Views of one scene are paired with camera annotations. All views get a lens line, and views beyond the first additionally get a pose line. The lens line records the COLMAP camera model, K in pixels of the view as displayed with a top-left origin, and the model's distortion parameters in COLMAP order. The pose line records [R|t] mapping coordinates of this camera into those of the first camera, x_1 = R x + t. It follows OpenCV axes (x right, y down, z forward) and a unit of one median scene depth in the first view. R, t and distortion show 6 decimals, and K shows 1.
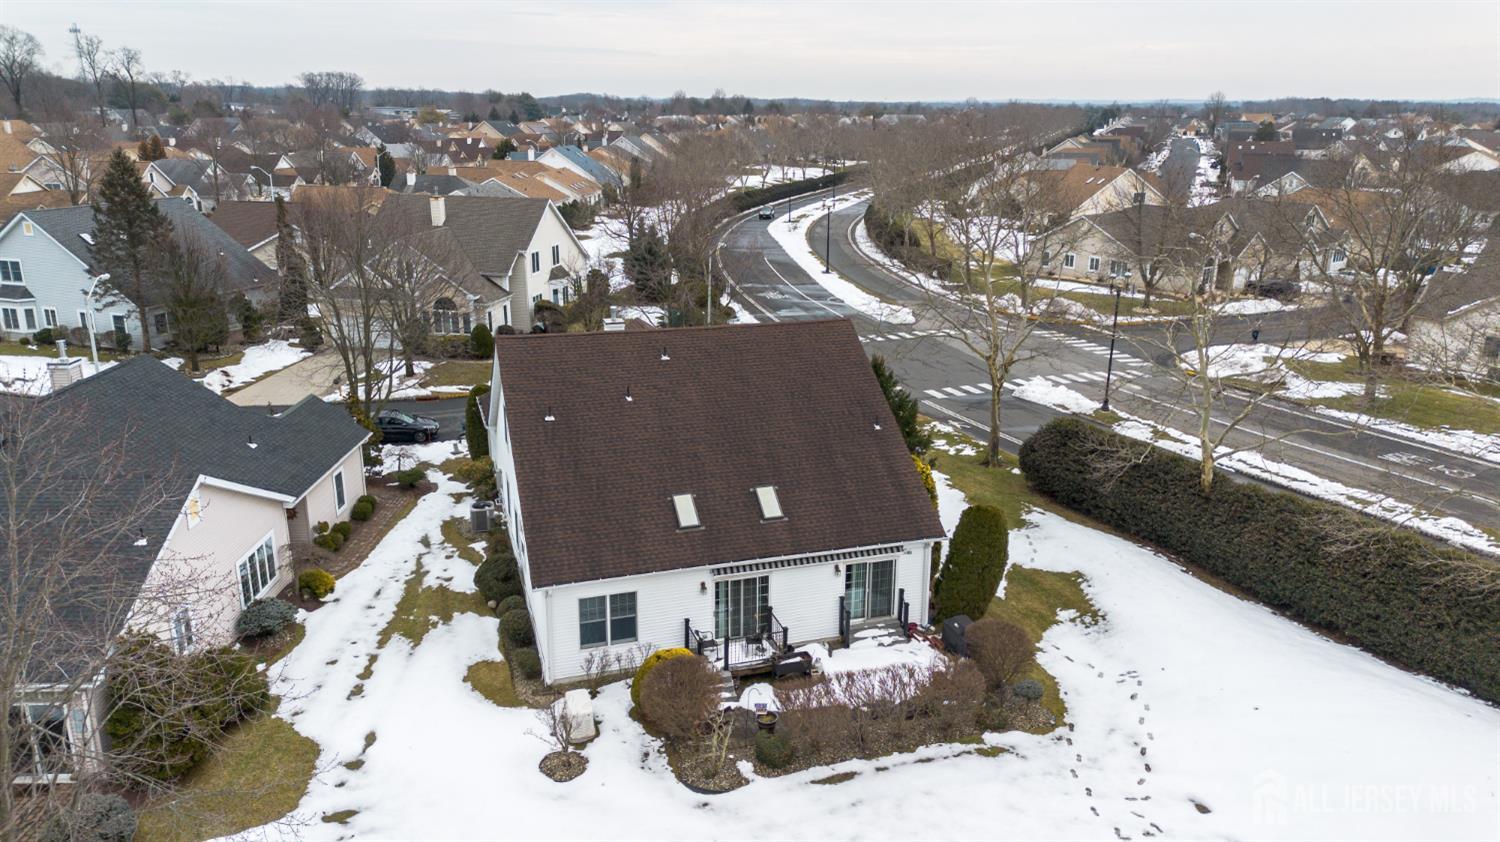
lens RADIAL K [[1048.2, 0, 750.0], [0, 1048.2, 421.0], [0, 0, 1]] dist [0.109200, -0.133540]
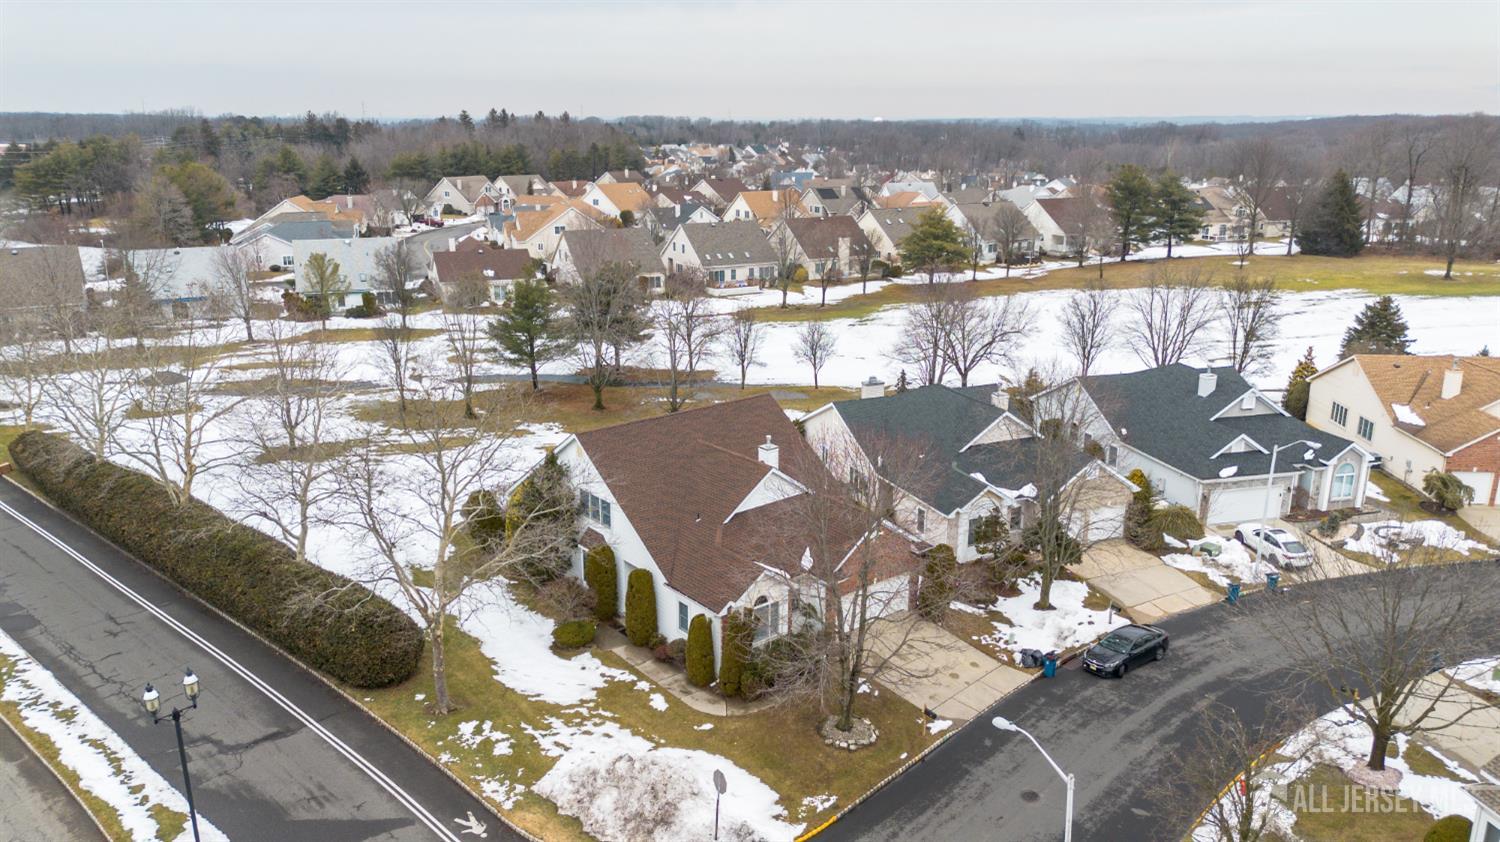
lens RADIAL K [[1048.2, 0, 750.0], [0, 1048.2, 421.0], [0, 0, 1]] dist [0.109200, -0.133540]
pose [[-0.927954, 0.096189, -0.360069, 0.439489], [-0.113628, 0.847107, 0.519132, -0.997564], [0.354952, 0.522645, -0.775146, 2.522624]]
